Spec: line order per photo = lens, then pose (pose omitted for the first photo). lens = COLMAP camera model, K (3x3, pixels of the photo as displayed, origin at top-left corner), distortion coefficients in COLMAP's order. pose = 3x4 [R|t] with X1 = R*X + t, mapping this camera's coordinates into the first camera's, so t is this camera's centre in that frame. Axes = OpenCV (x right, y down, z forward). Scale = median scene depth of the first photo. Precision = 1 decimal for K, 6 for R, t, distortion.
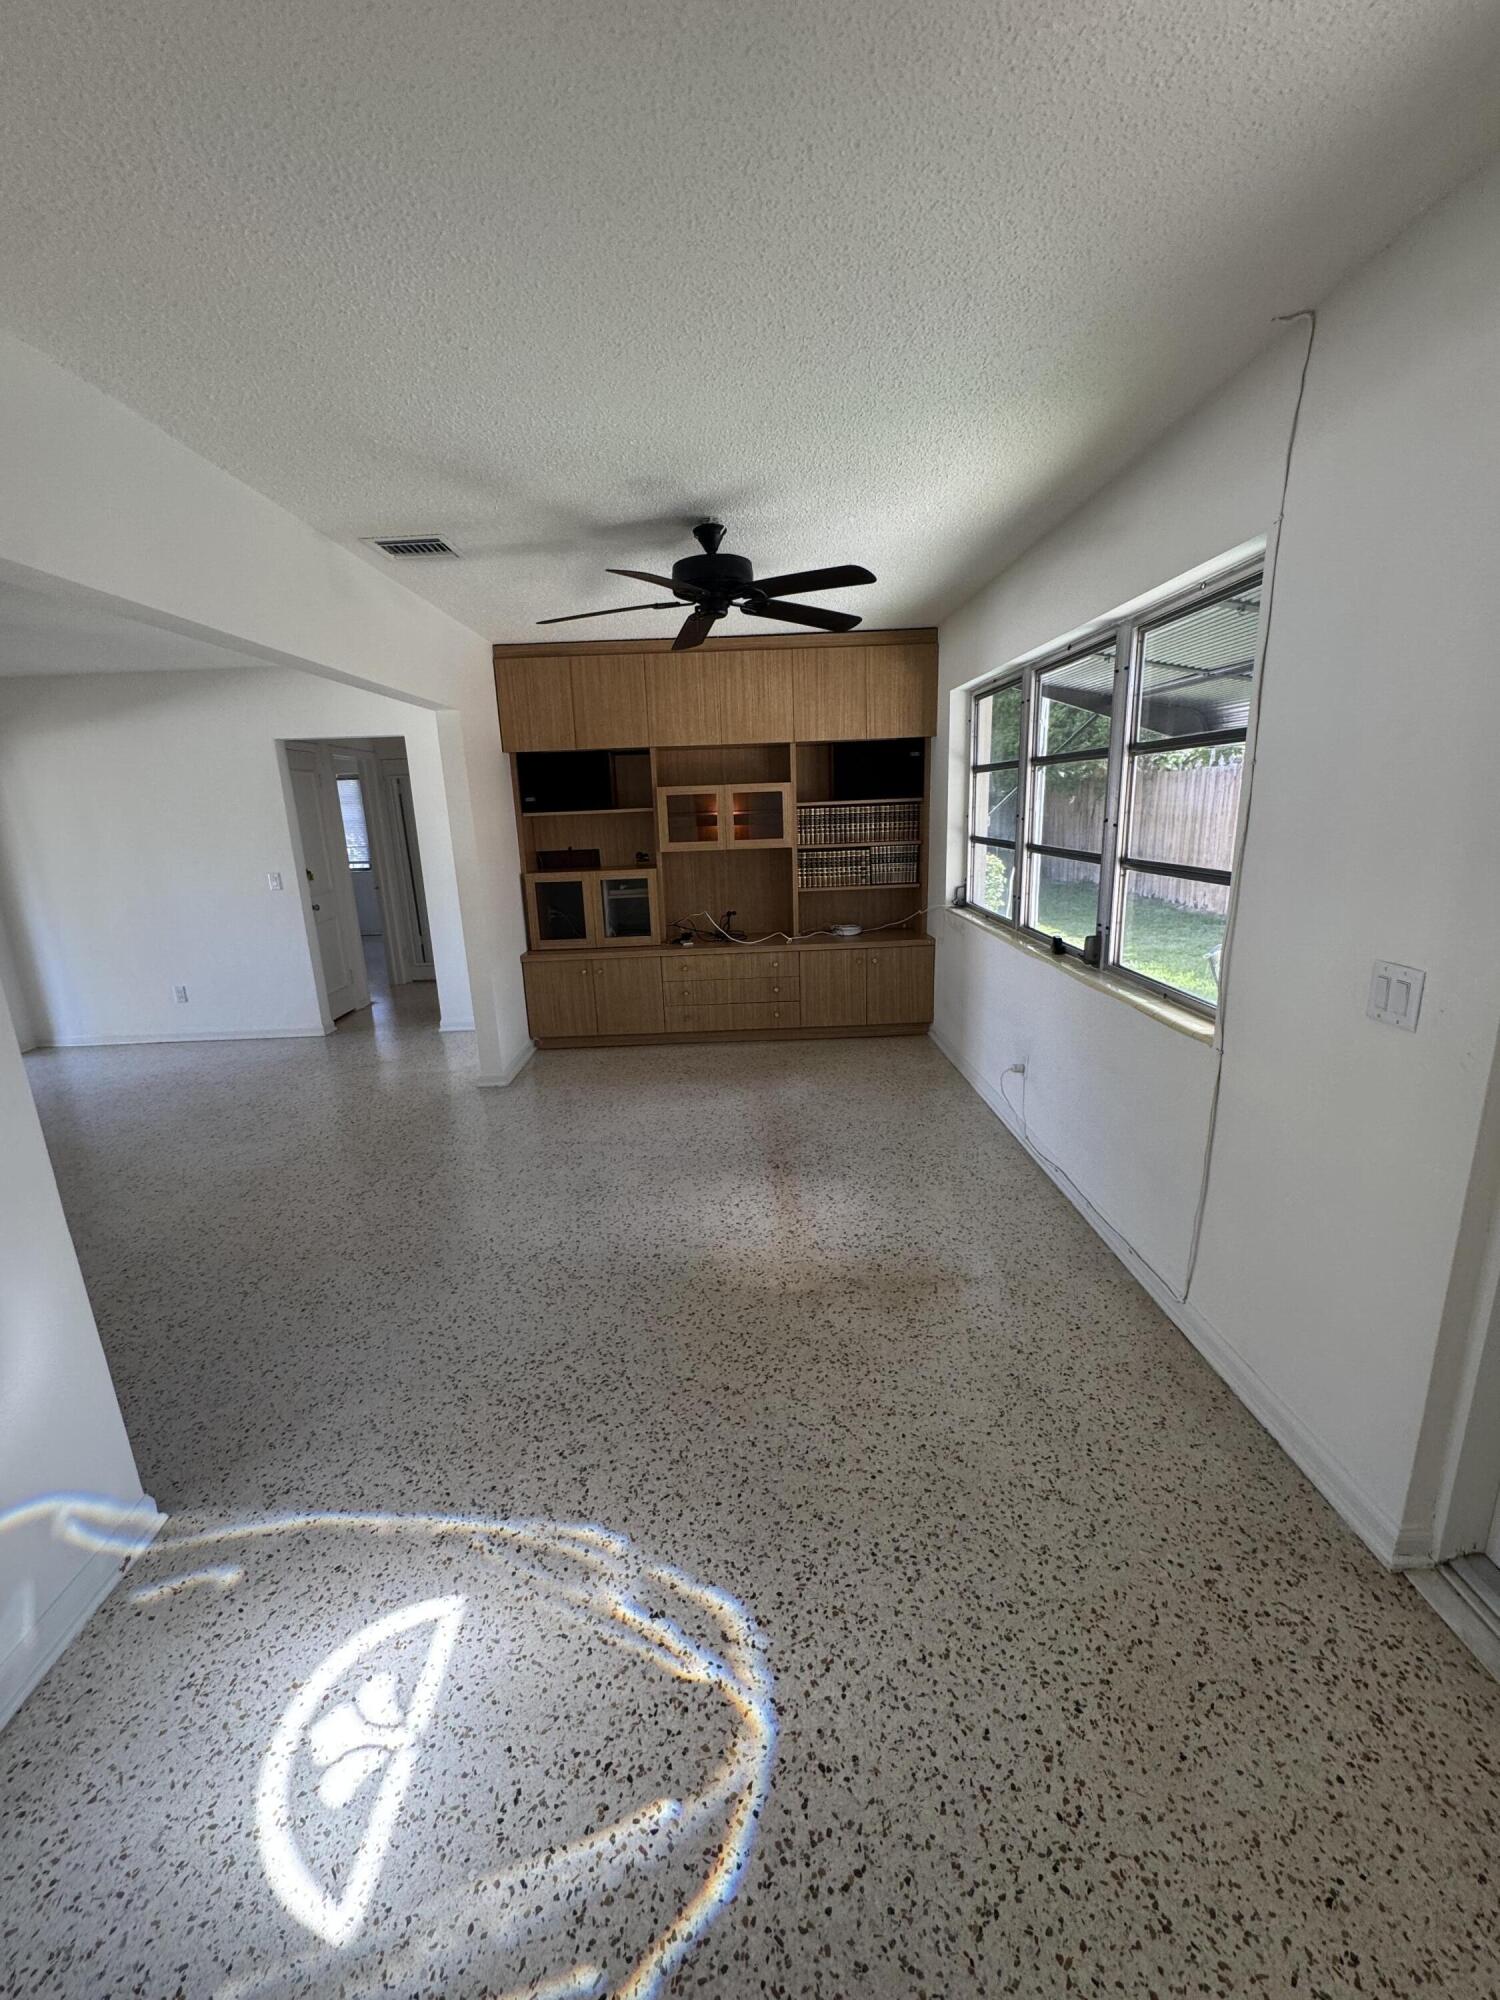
lens RADIAL K [[796.1, 0, 747.1], [0, 796.1, 996.0], [0, 0, 1]] dist [-0.003722, 0.000738]
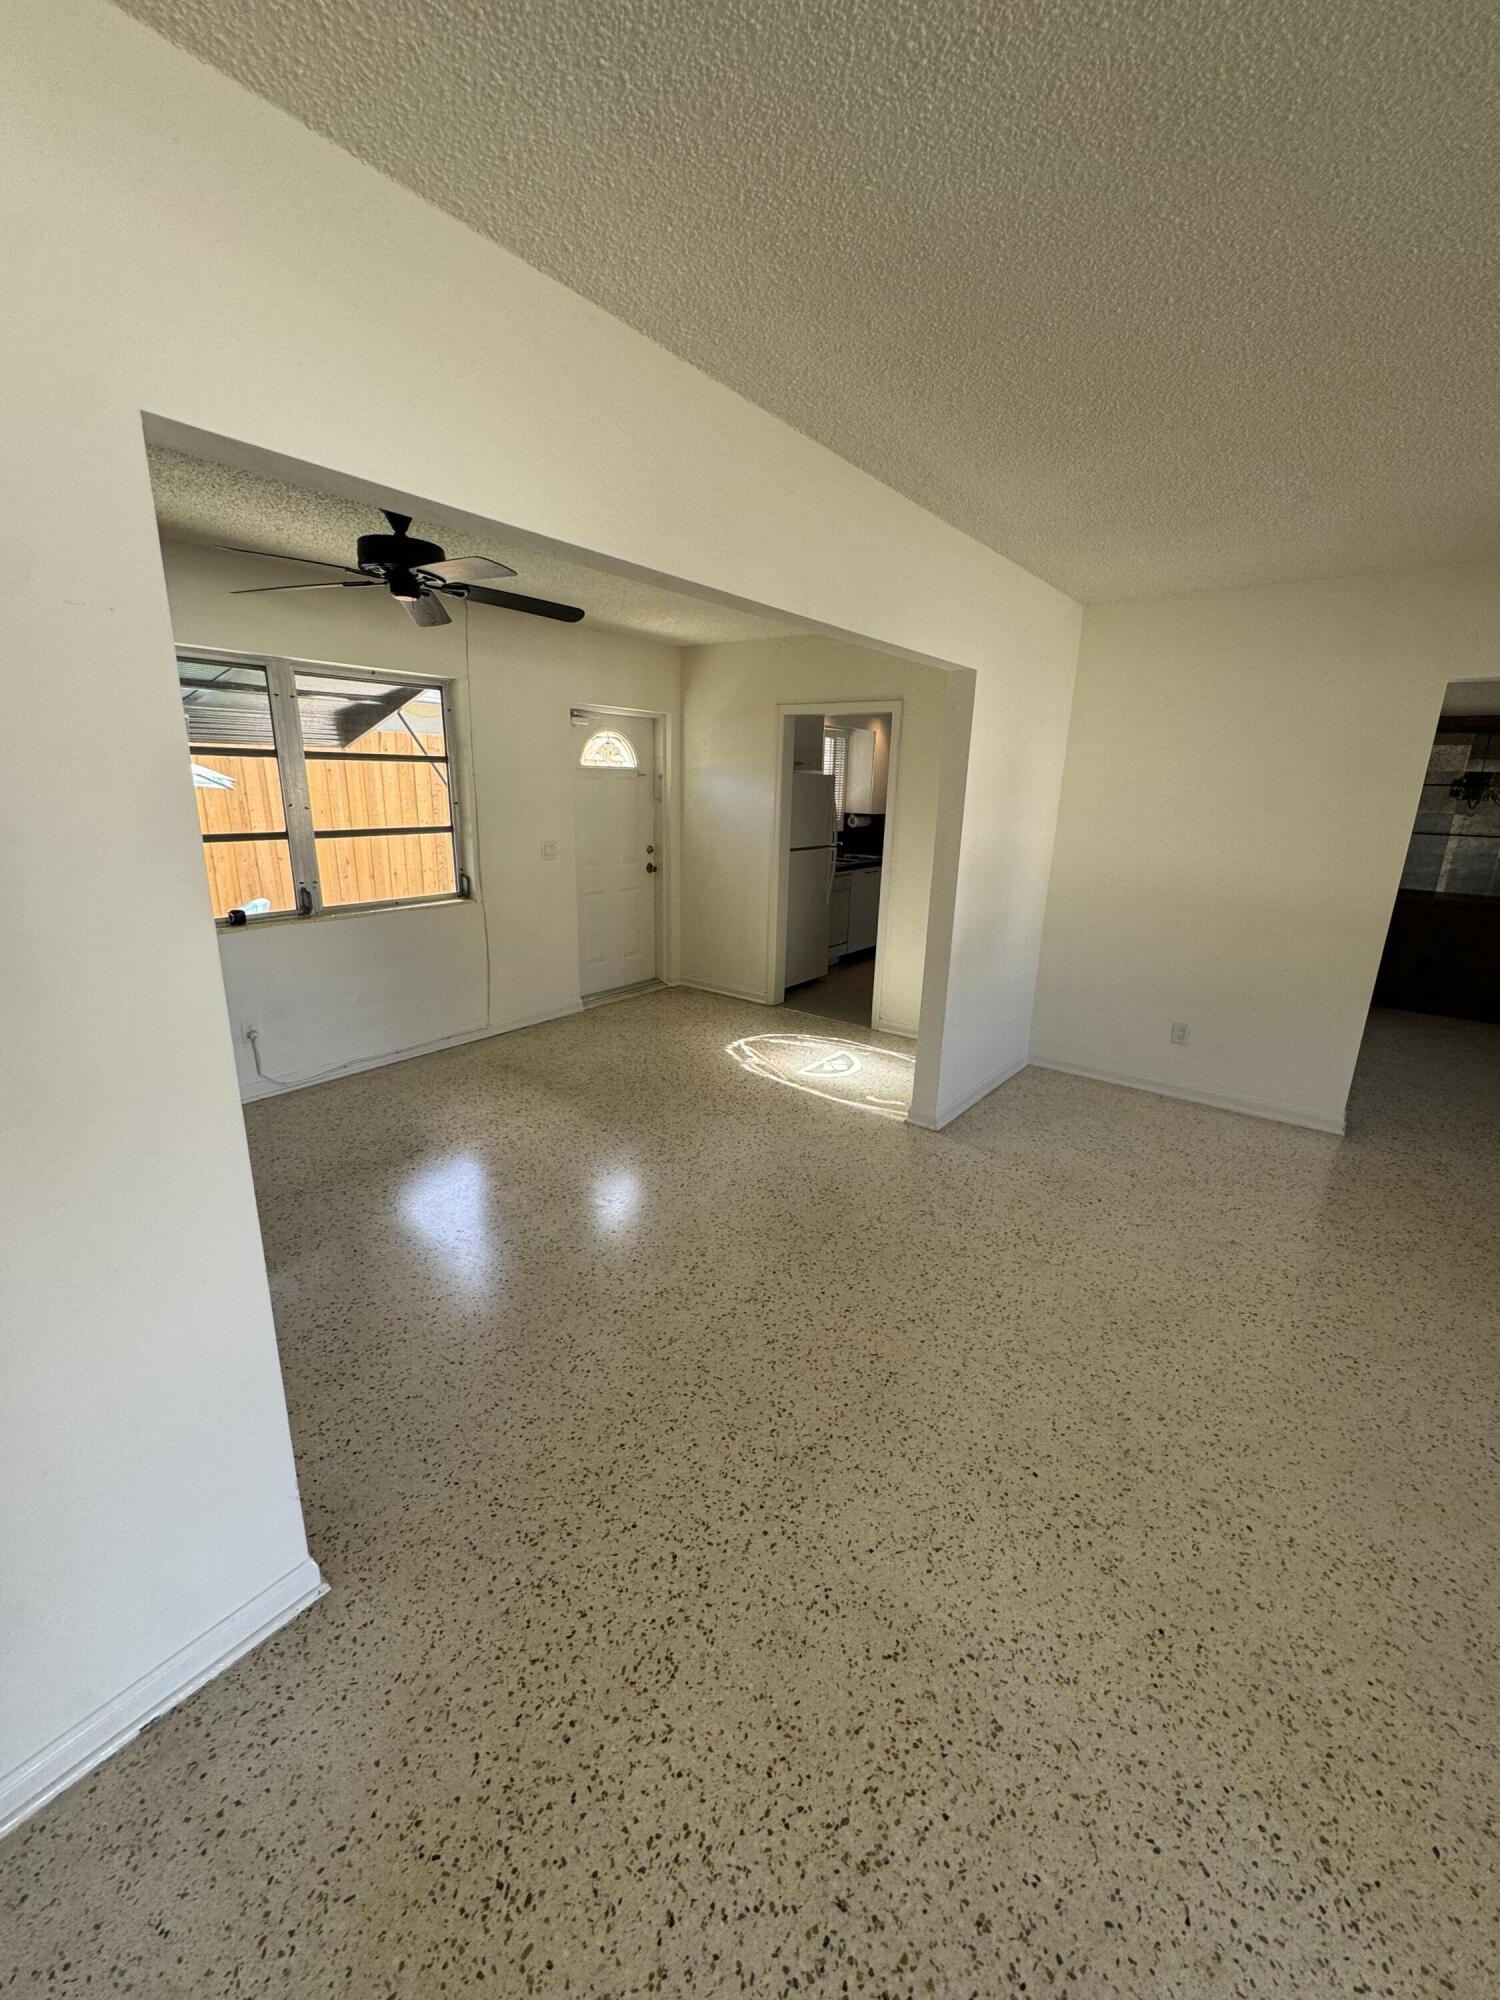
lens RADIAL K [[796.1, 0, 745.6], [0, 796.1, 1004.1], [0, 0, 1]] dist [-0.003722, 0.000738]
pose [[-0.782863, -0.149443, 0.603981, -0.635288], [0.150953, 0.896105, 0.417384, -0.227779], [-0.603605, 0.417927, -0.678968, 0.991204]]
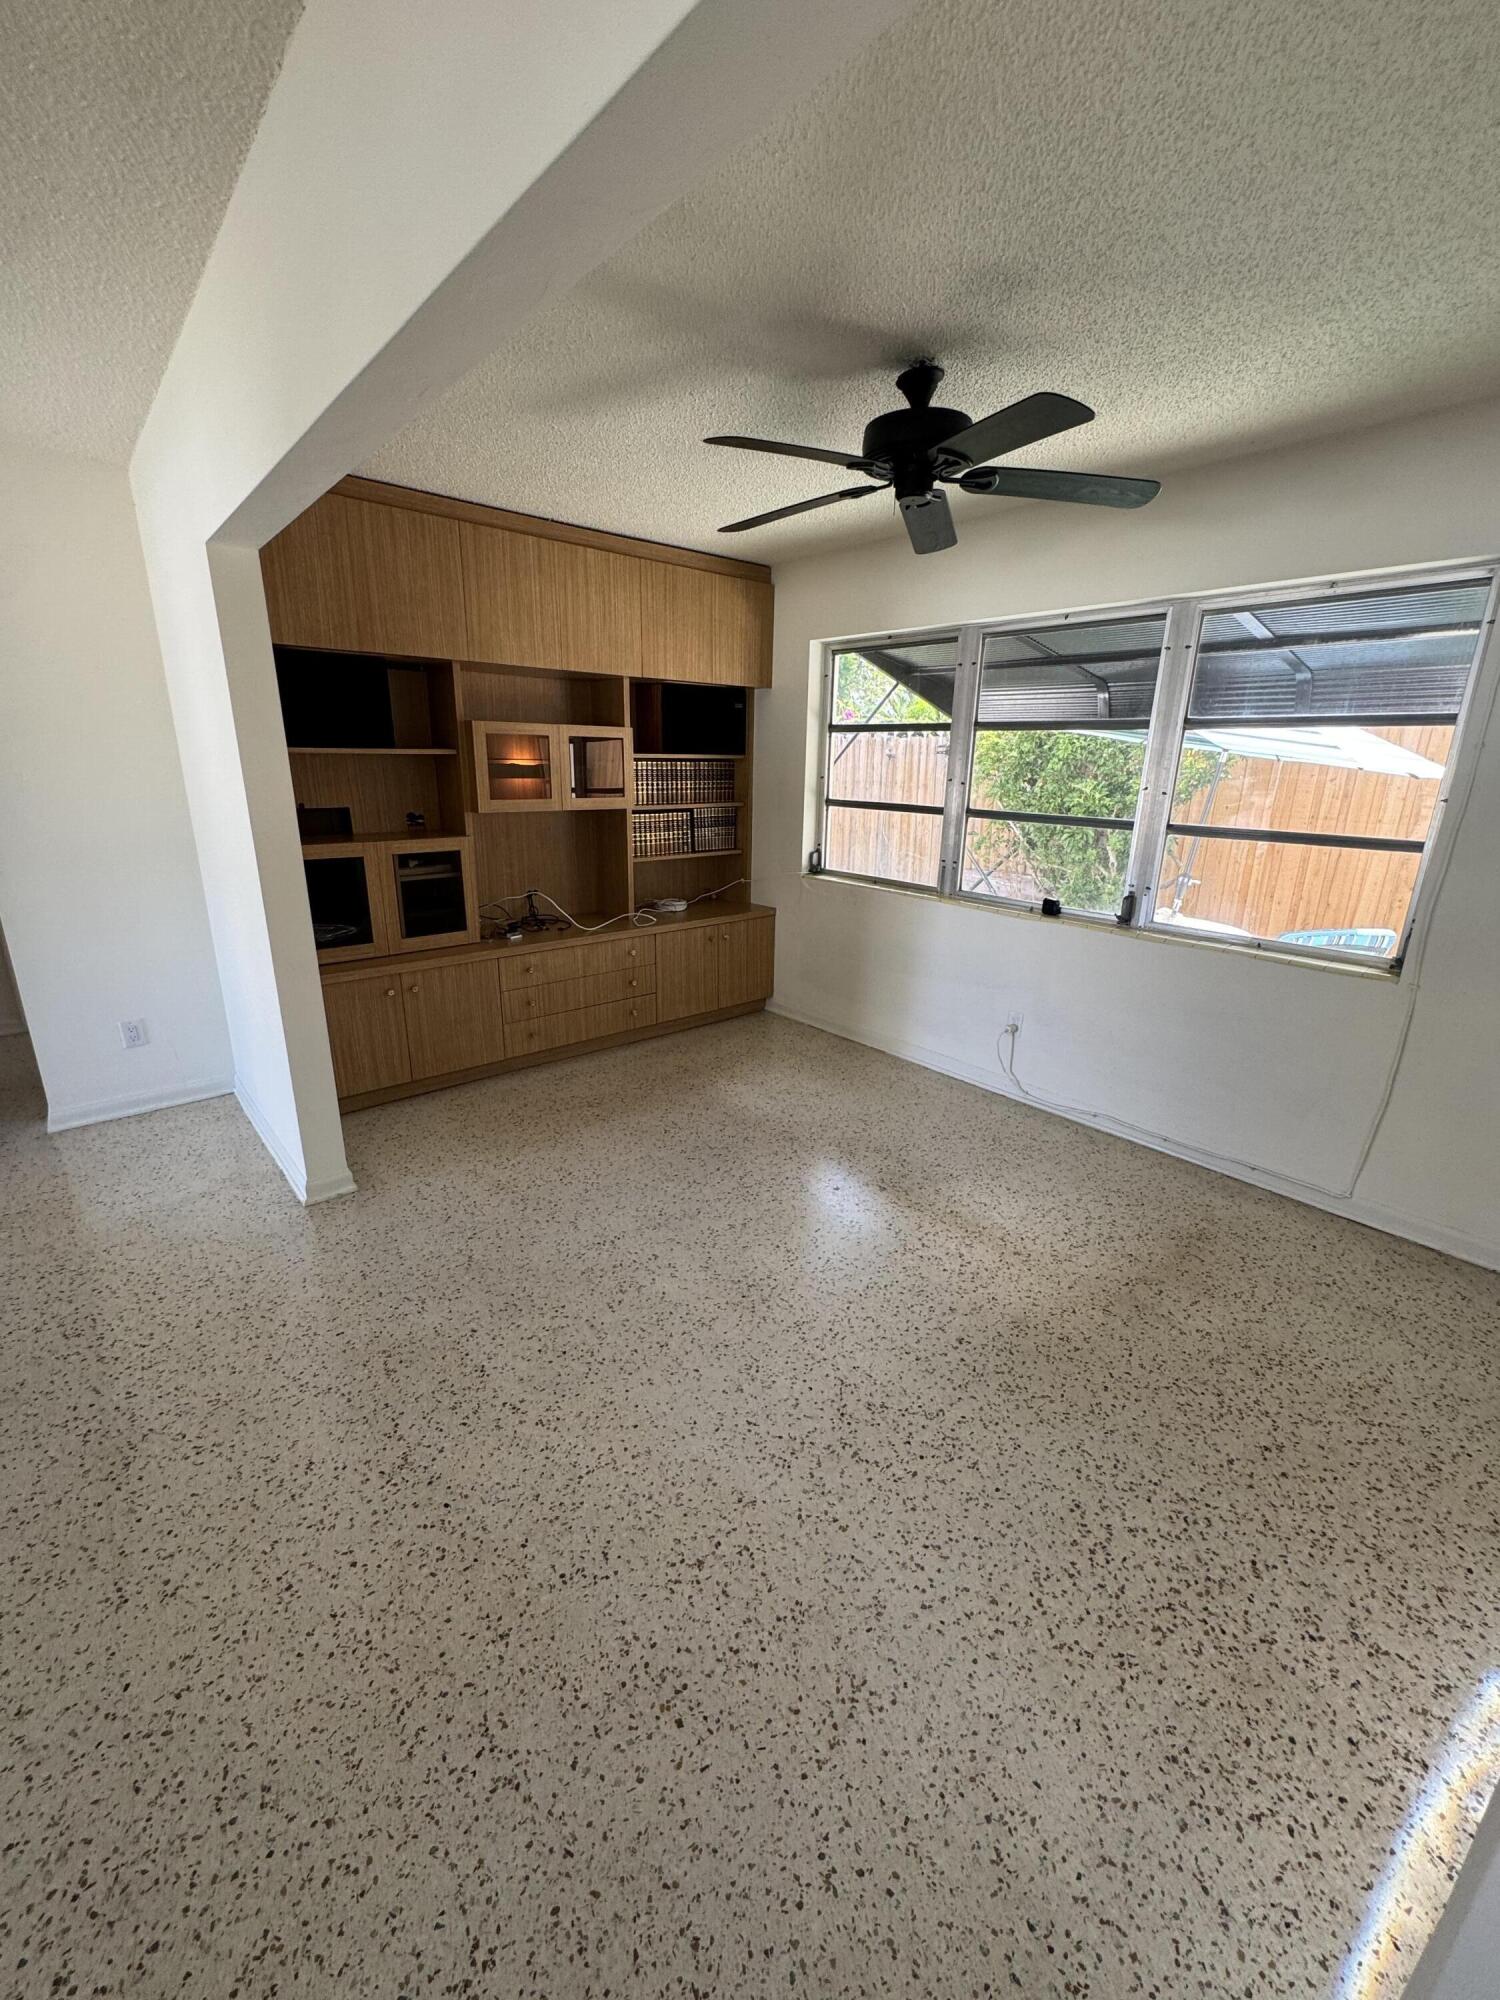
lens RADIAL K [[796.1, 0, 735.4], [0, 796.1, 996.8], [0, 0, 1]] dist [-0.003722, 0.000738]
pose [[0.768885, -0.136398, 0.624669, -0.428095], [0.106185, 0.990654, 0.085612, -0.057046], [-0.630508, 0.000505, 0.776183, 0.317956]]
